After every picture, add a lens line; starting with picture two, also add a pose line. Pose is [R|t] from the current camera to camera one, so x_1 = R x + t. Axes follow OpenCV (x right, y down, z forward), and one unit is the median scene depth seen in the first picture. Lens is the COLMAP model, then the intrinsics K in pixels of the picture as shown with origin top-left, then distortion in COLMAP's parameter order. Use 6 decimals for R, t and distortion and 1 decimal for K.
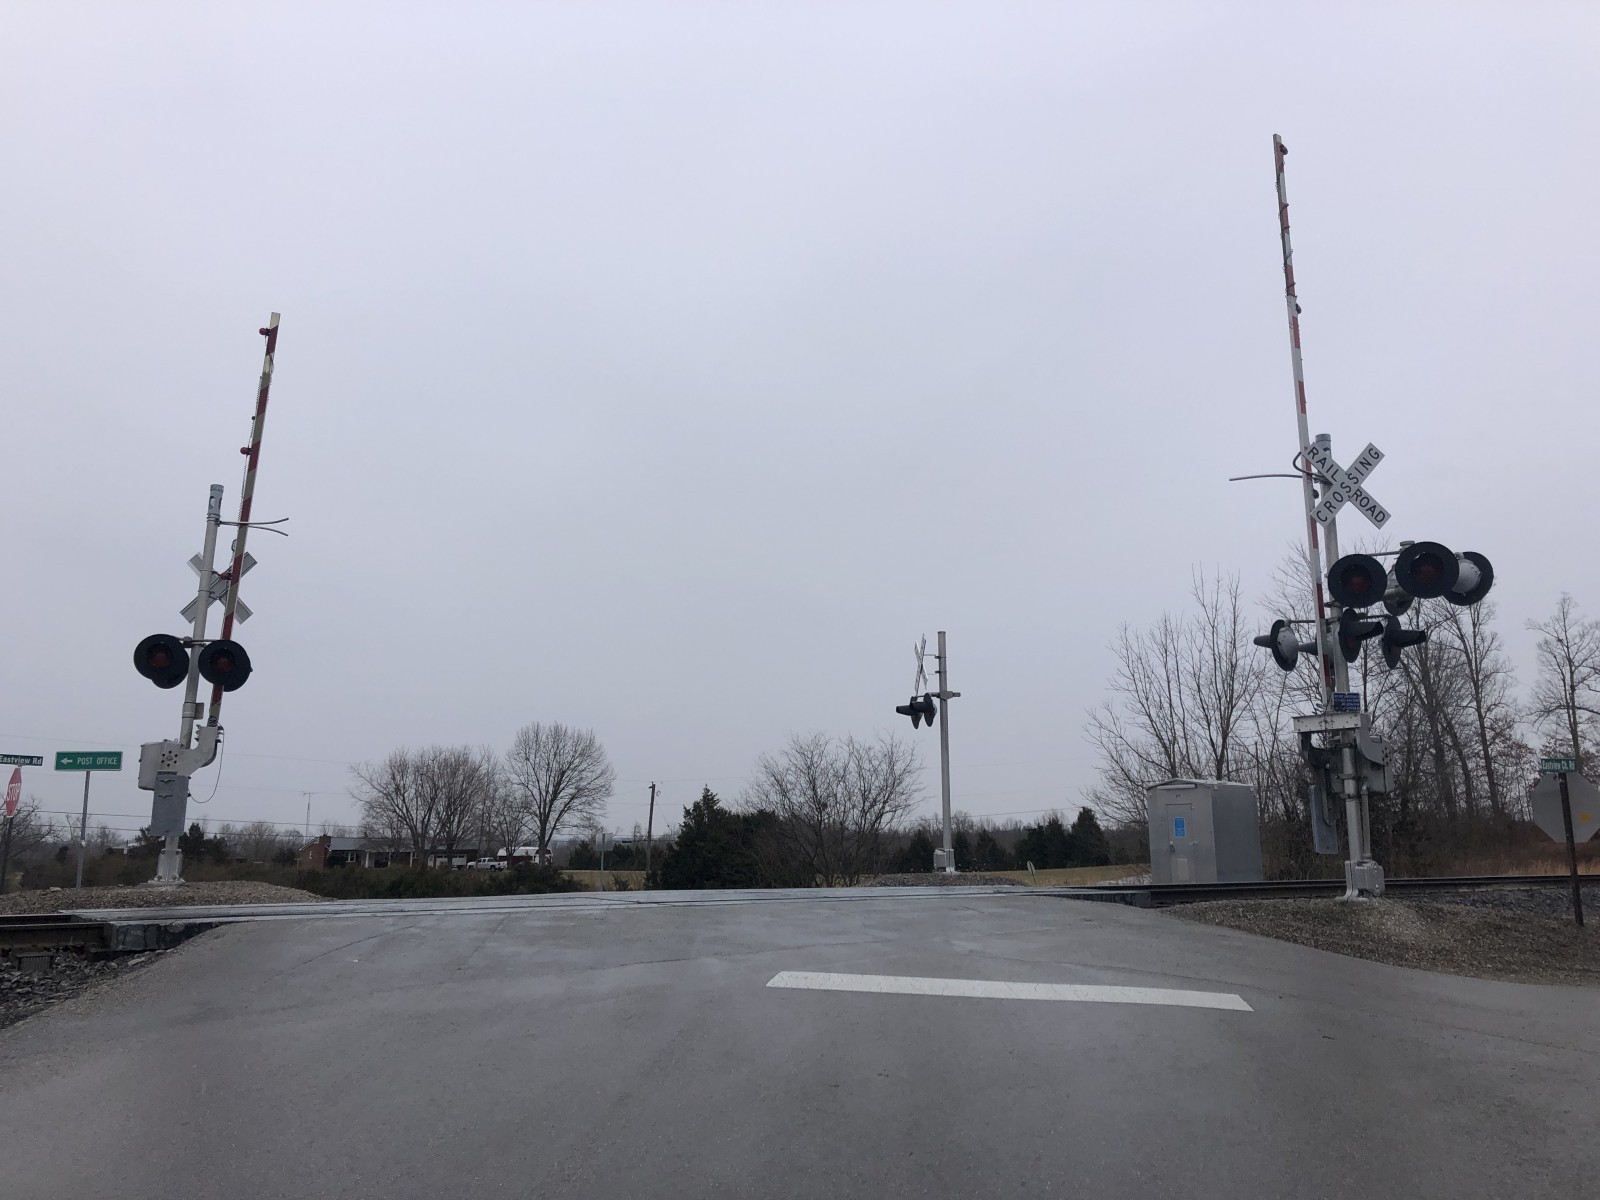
lens RADIAL K [[1312.1, 0, 799.7], [0, 1312.1, 590.2], [0, 0, 1]] dist [0.038670, 0.008580]
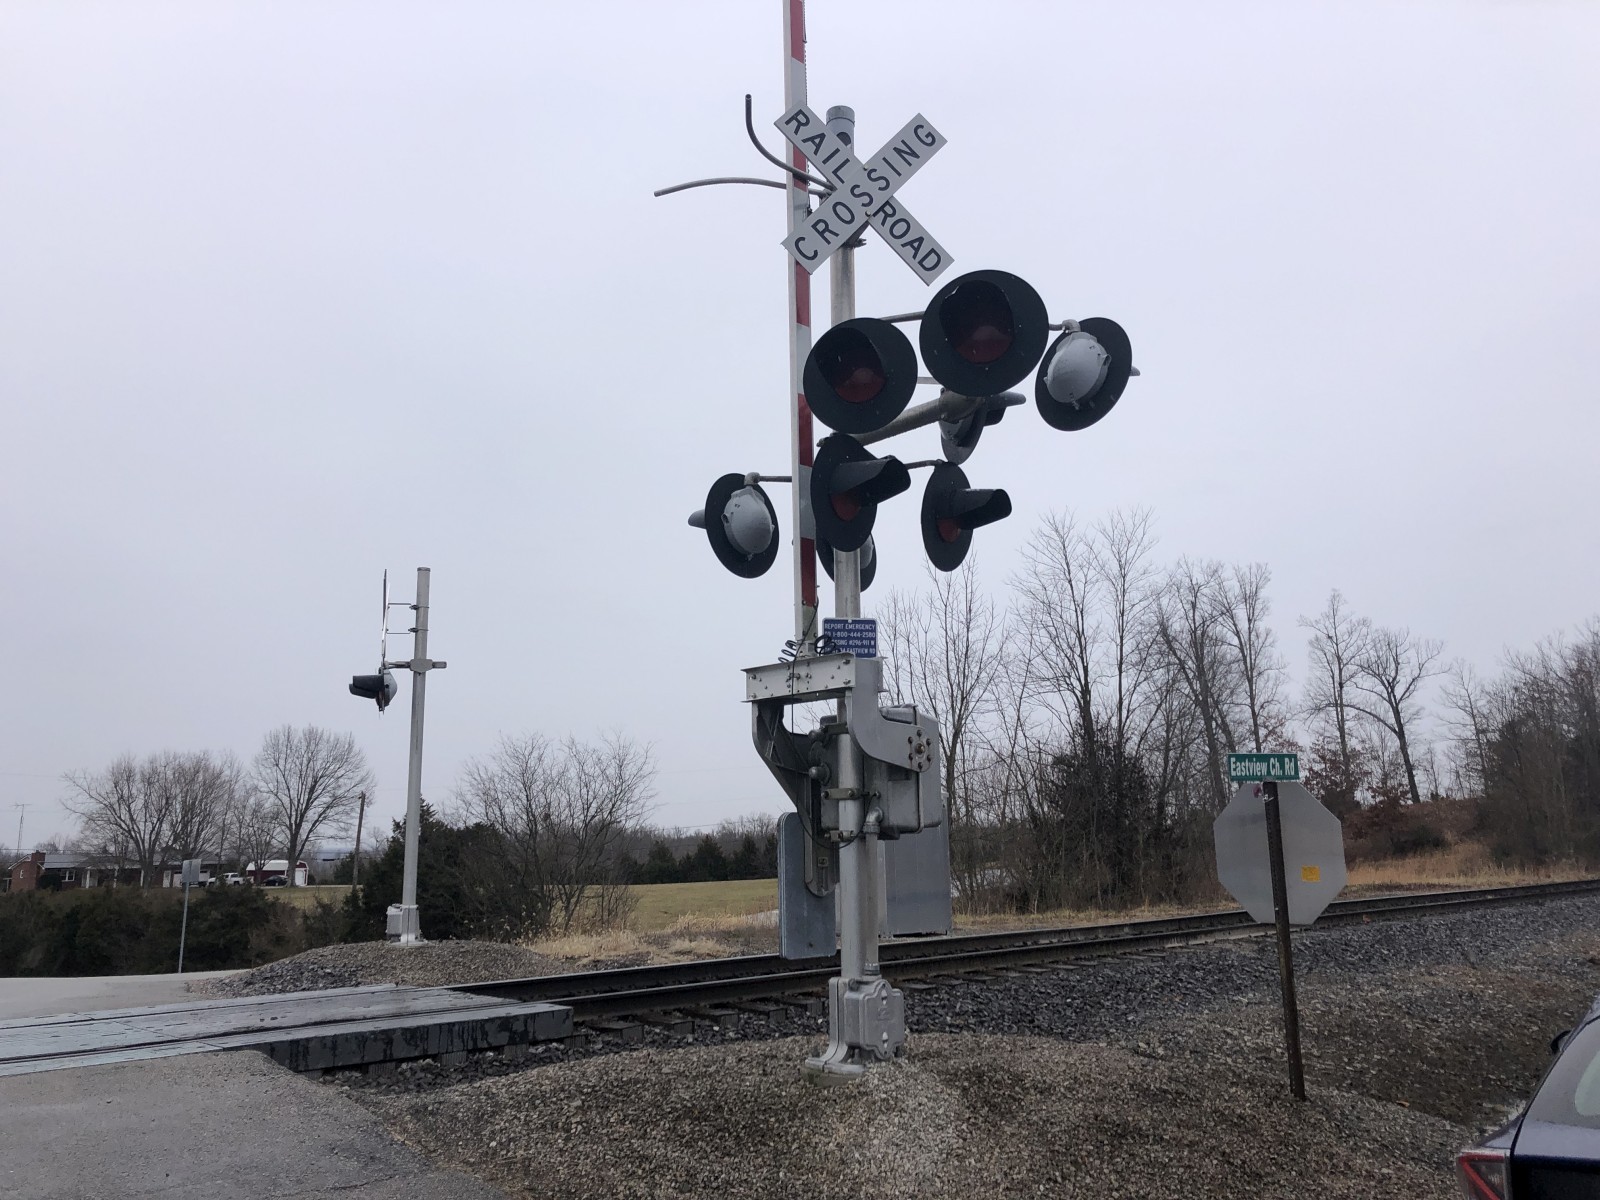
lens RADIAL K [[1280.0, 0, 800.0], [0, 1280.0, 600.0], [0, 0, 1]] dist [0.014500, 0.003751]
pose [[0.992325, 0.009455, 0.123298, 0.059752], [-0.009684, 0.999952, 0.001256, 0.012360], [-0.123280, -0.002440, 0.992369, 0.096240]]
